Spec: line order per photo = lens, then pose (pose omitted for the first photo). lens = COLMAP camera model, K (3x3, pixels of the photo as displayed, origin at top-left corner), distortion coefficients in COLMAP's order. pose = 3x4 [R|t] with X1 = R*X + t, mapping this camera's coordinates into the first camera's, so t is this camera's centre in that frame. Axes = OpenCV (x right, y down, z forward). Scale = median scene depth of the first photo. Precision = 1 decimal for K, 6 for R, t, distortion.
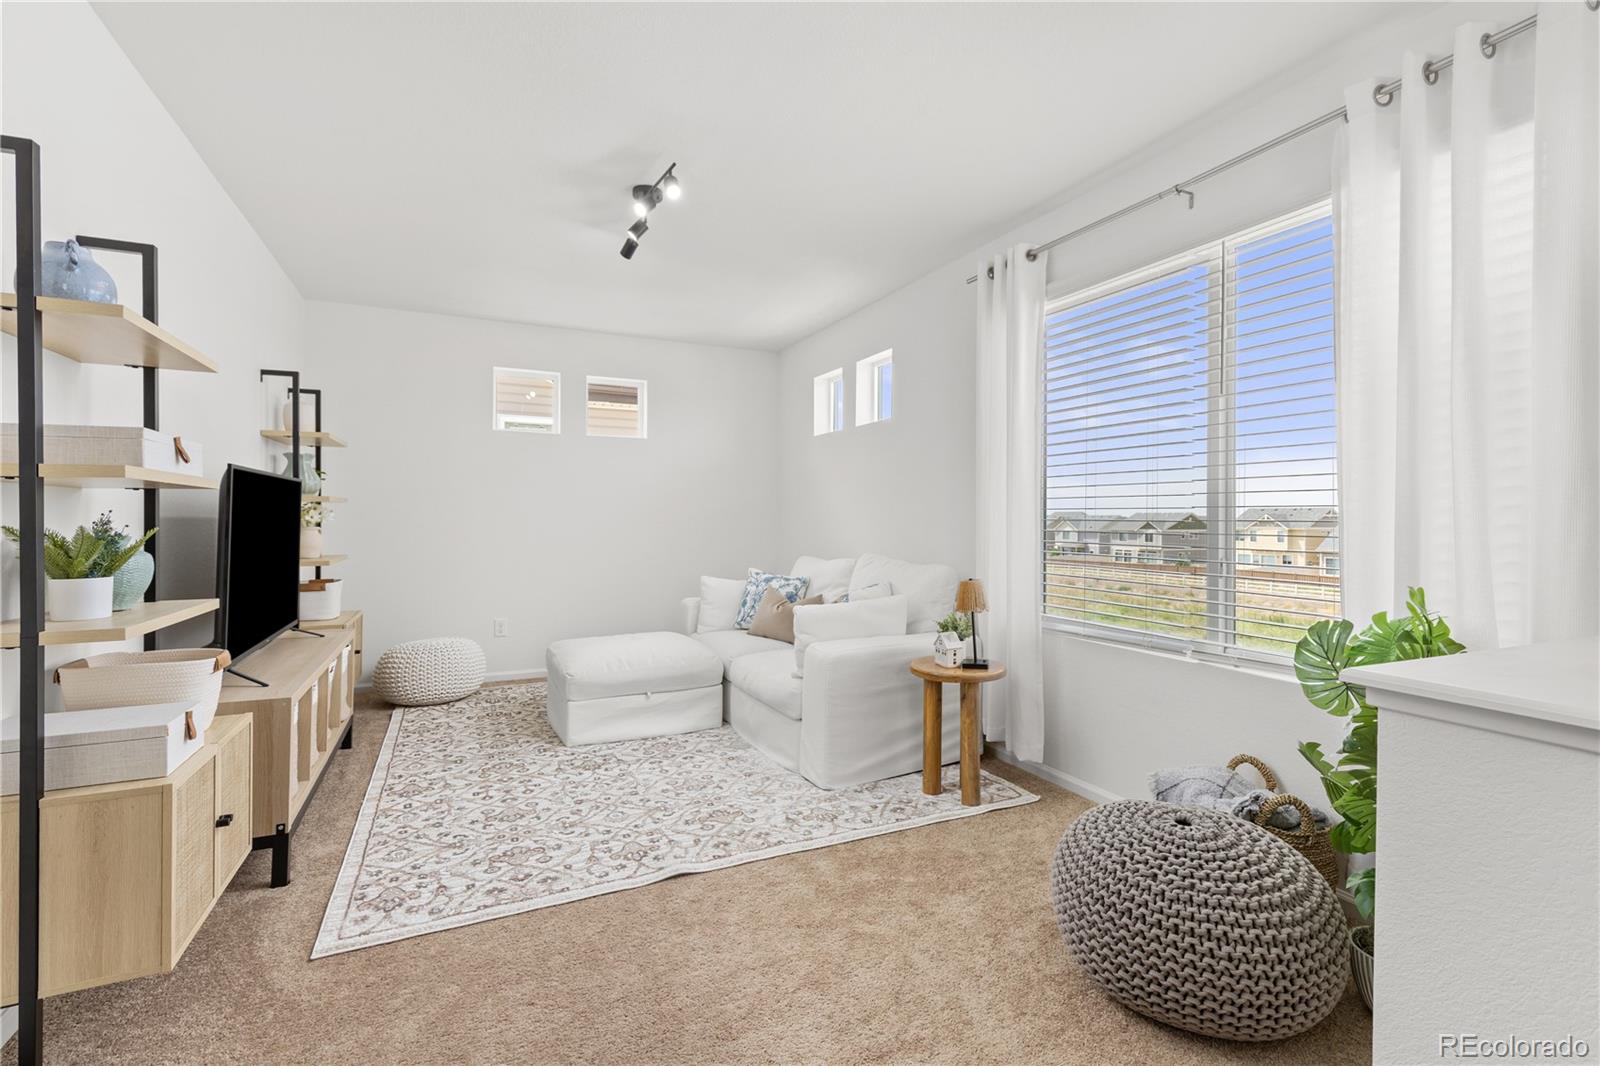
lens RADIAL K [[716.4, 0, 796.6], [0, 716.4, 525.3], [0, 0, 1]] dist [0.007965, -0.001777]
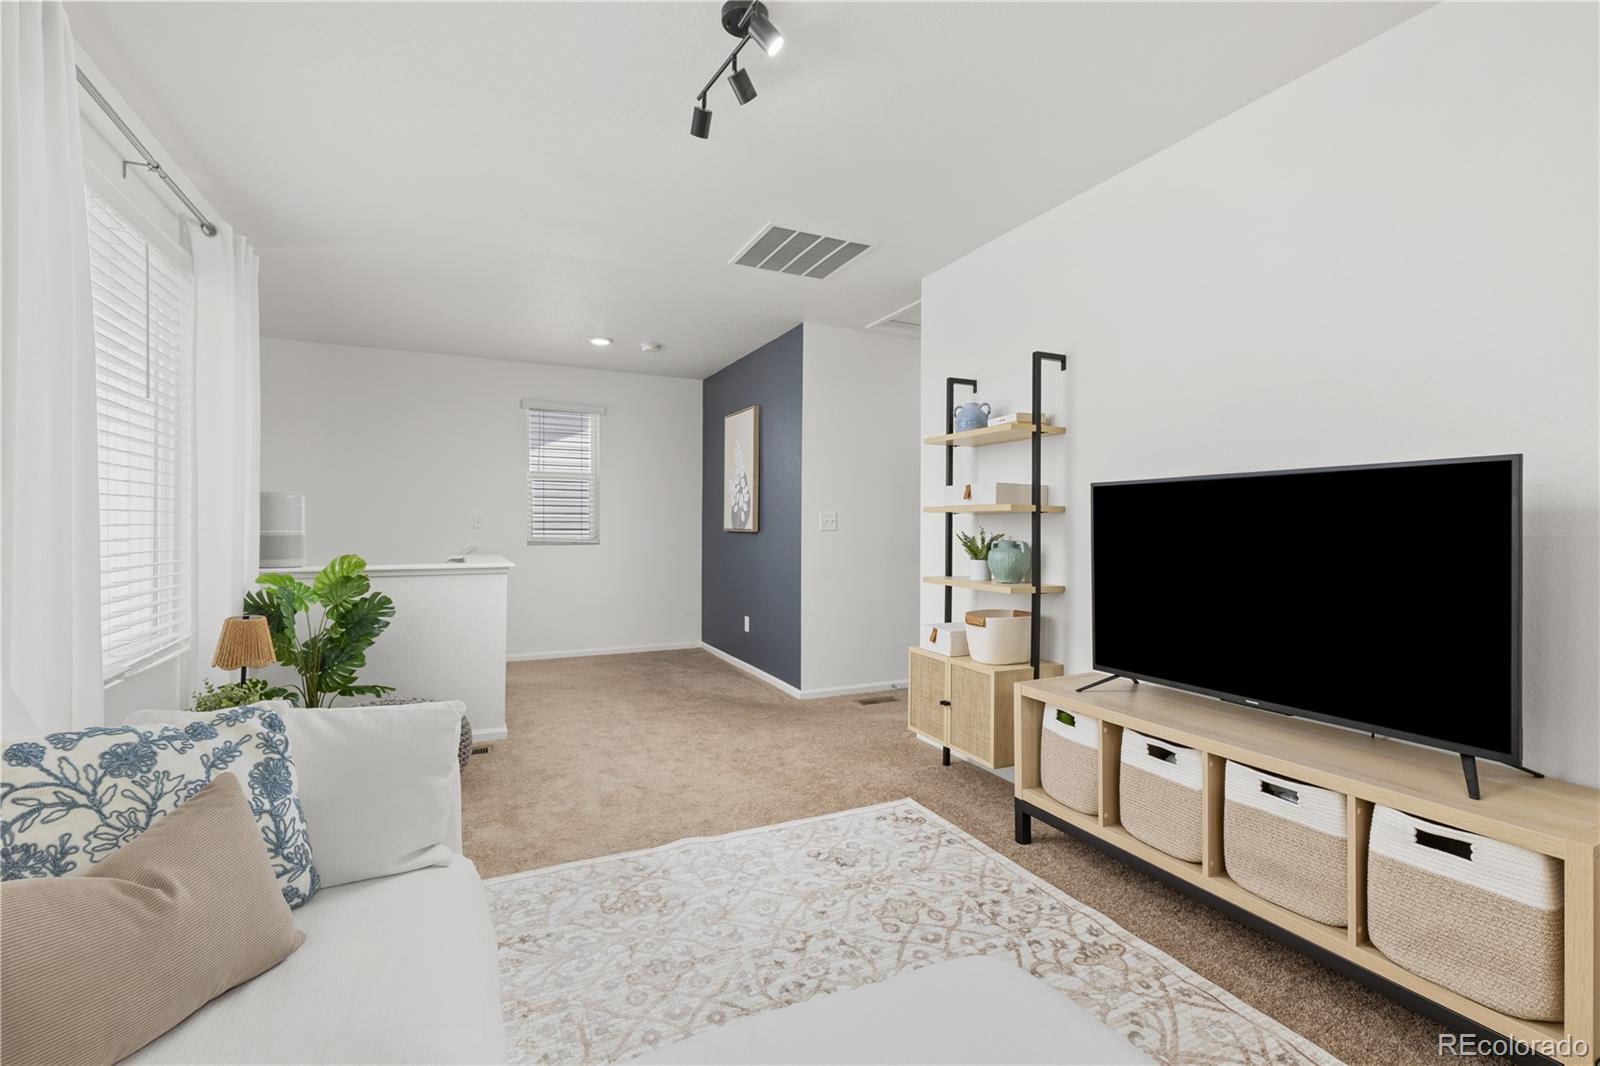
lens RADIAL K [[716.4, 0, 803.3], [0, 716.4, 528.1], [0, 0, 1]] dist [0.007965, -0.001777]
pose [[-0.999958, -0.007154, -0.005730, -0.294391], [-0.007211, 0.999924, 0.009984, -0.021462], [0.005658, 0.010025, -0.999934, 1.845947]]
